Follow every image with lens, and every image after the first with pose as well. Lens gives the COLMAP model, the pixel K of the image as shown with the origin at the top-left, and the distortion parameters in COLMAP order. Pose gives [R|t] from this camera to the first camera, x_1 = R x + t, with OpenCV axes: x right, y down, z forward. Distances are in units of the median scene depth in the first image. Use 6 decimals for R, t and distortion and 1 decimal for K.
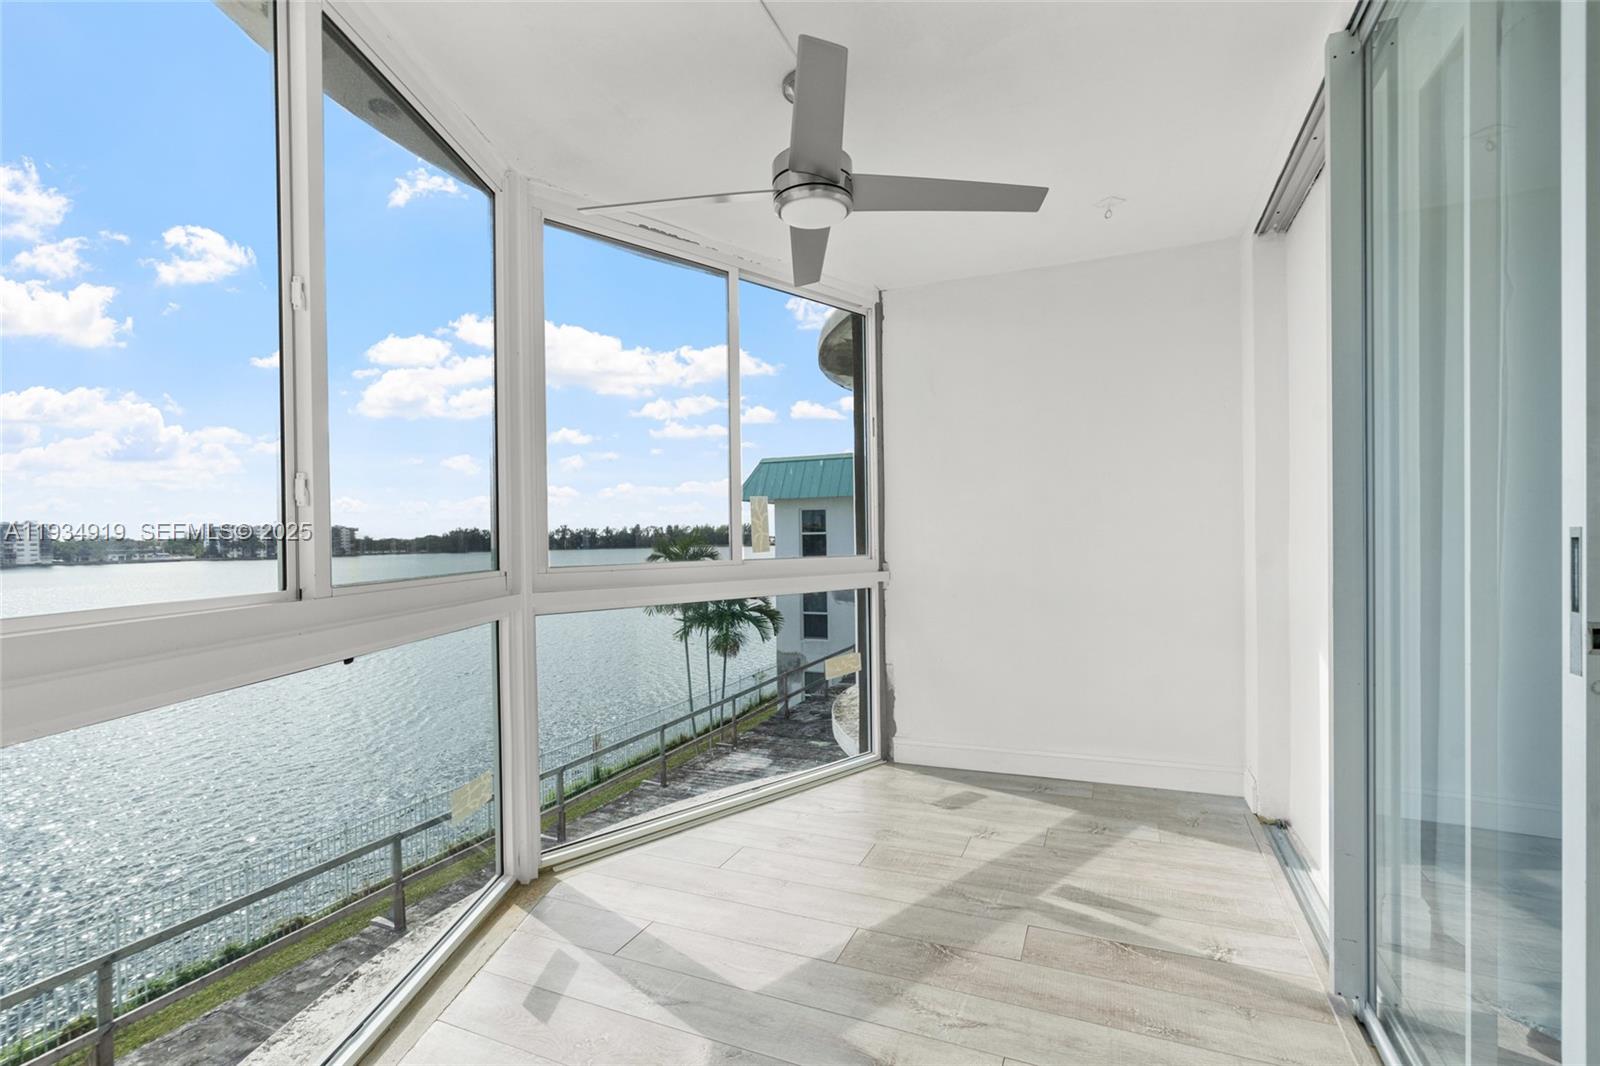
lens RADIAL K [[720.0, 0, 800.0], [0, 720.0, 533.0], [0, 0, 1]] dist [-0.000070, -0.000553]
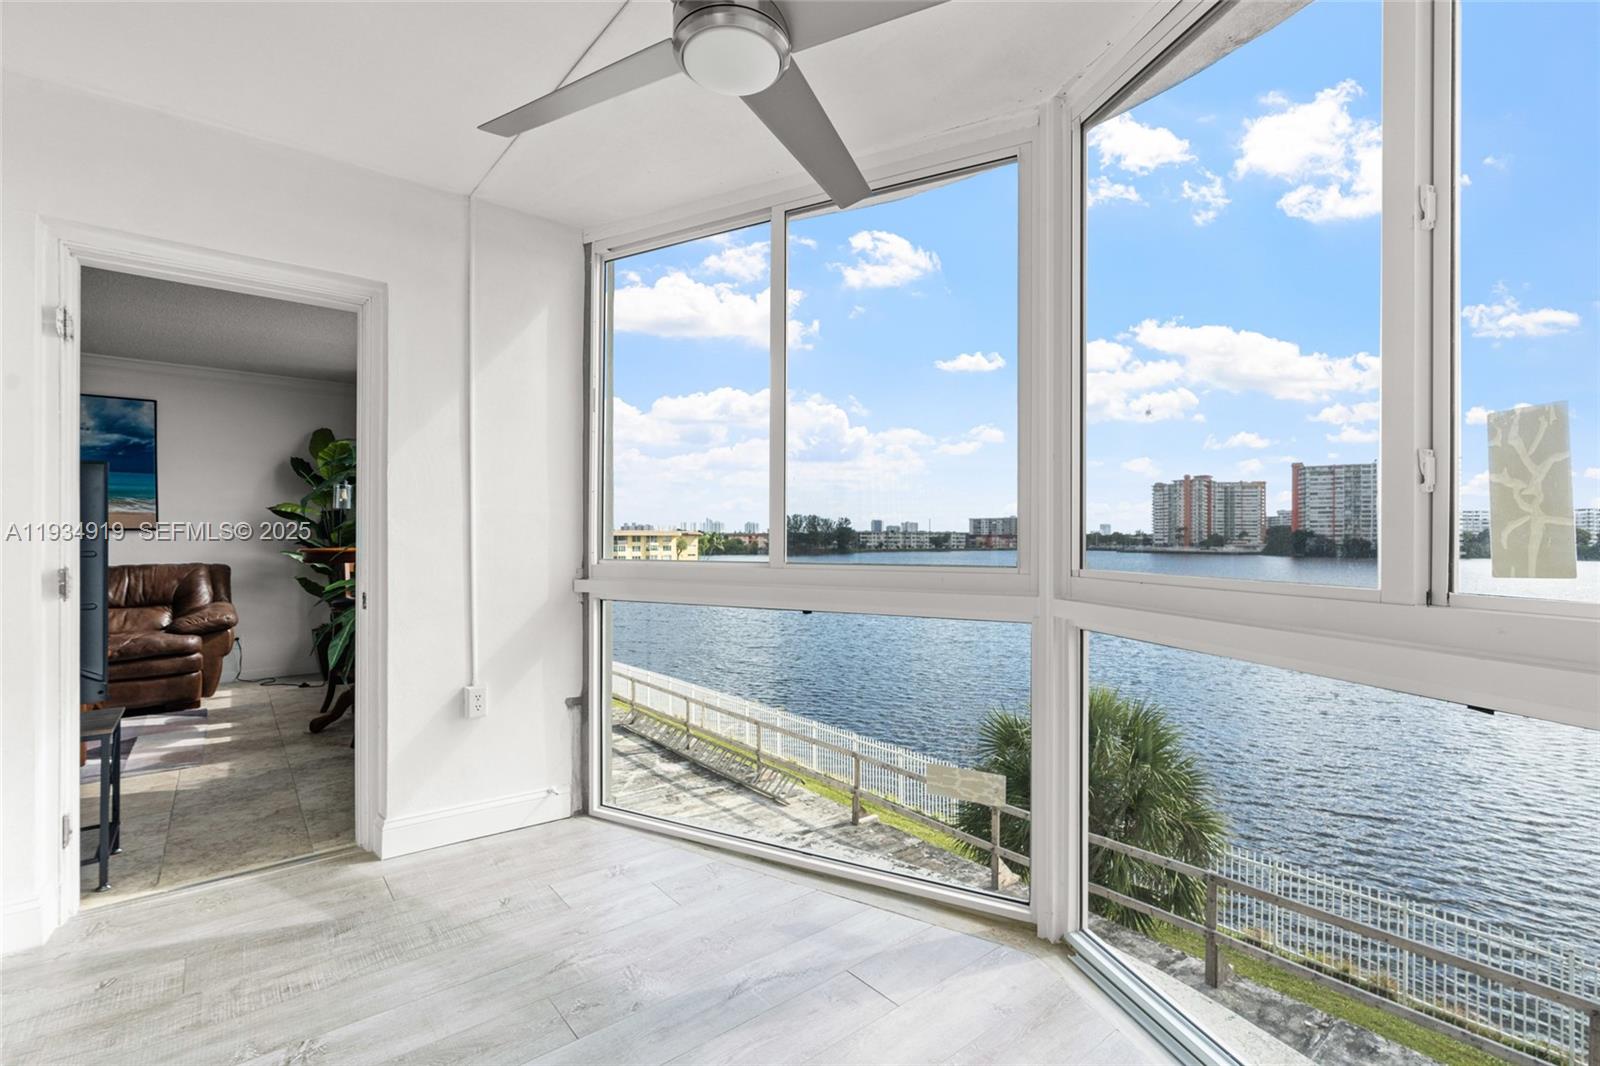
lens RADIAL K [[720.0, 0, 800.0], [0, 720.0, 533.0], [0, 0, 1]] dist [-0.000070, -0.000553]
pose [[0.999967, 0.007572, -0.002951, -0.948916], [-0.007599, 0.999928, -0.009241, 0.010668], [0.002881, 0.009263, 0.999953, -0.015100]]
